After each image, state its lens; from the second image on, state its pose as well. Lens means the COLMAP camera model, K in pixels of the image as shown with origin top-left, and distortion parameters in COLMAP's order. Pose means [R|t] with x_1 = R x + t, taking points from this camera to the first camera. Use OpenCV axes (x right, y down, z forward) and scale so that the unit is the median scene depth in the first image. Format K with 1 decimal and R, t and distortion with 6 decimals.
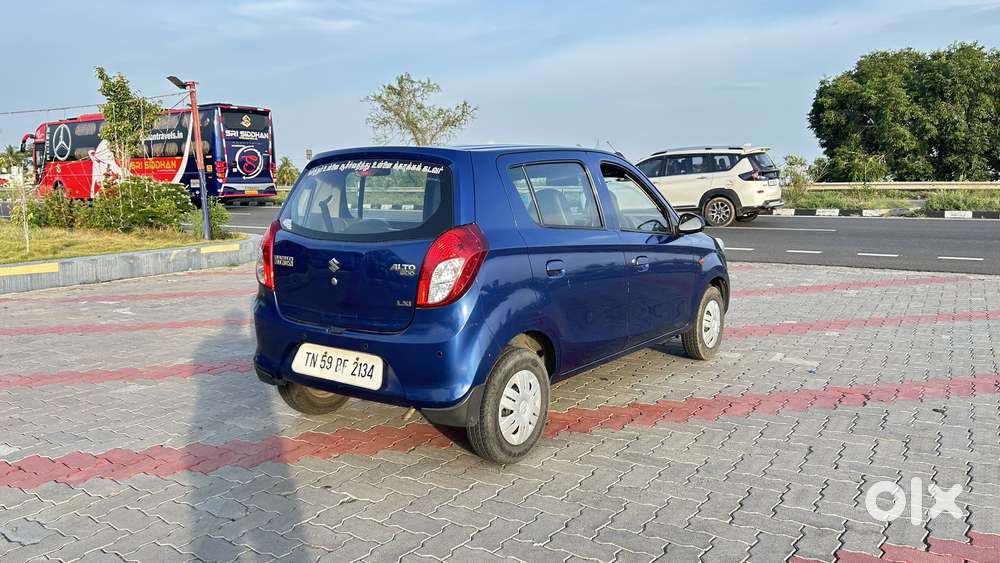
lens RADIAL K [[752.1, 0, 505.6], [0, 752.1, 270.5], [0, 0, 1]] dist [0.071674, -0.093965]
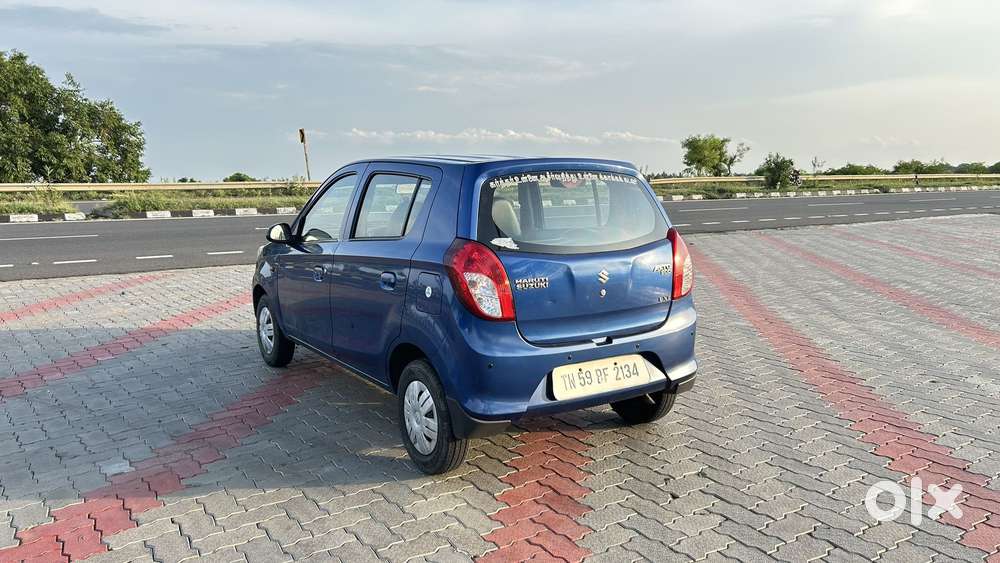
lens RADIAL K [[752.1, 0, 505.6], [0, 752.1, 270.5], [0, 0, 1]] dist [0.071674, -0.093965]
pose [[0.359535, -0.109684, 0.926663, -0.090638], [0.110085, 0.991119, 0.074602, -0.007863], [-0.926615, 0.075189, 0.368416, 0.056660]]
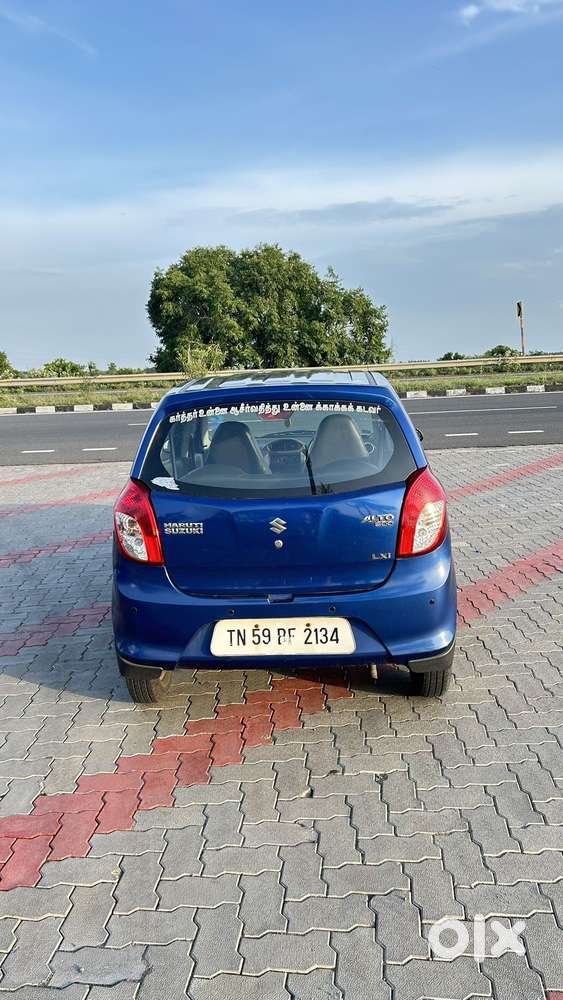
lens RADIAL K [[750.8, 0, 281.5], [0, 750.8, 500.0], [0, 0, 1]] dist [0.077973, -0.101484]
pose [[0.833661, -0.127436, 0.537372, -0.051895], [0.097976, 0.991706, 0.083184, -0.008190], [-0.543516, -0.016698, 0.839233, 0.020266]]
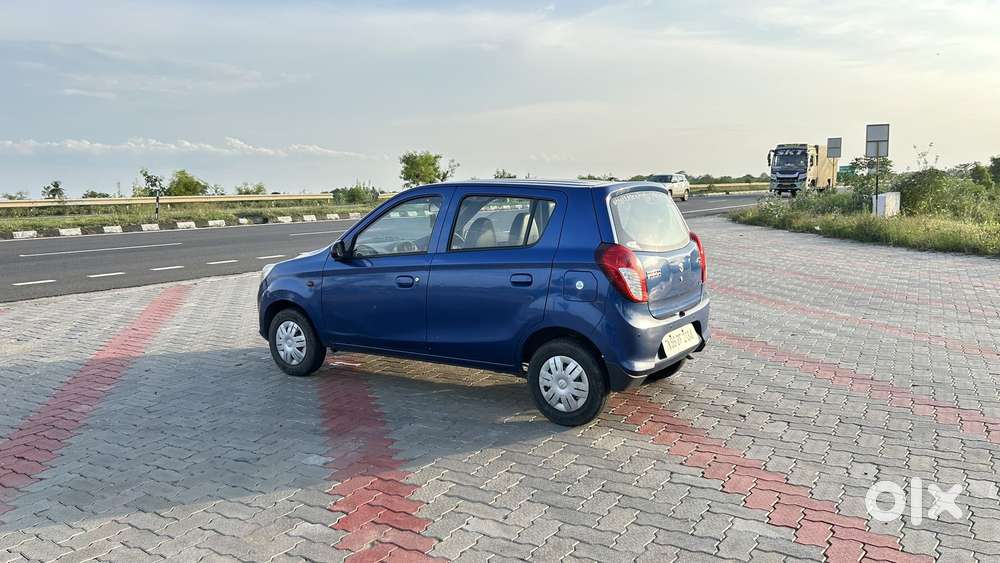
lens RADIAL K [[750.8, 0, 500.7], [0, 750.8, 278.0], [0, 0, 1]] dist [0.077973, -0.101484]
pose [[-0.027871, -0.111624, 0.993360, -0.120835], [0.132108, 0.984618, 0.114348, -0.014396], [-0.990843, 0.134417, -0.012696, 0.101808]]
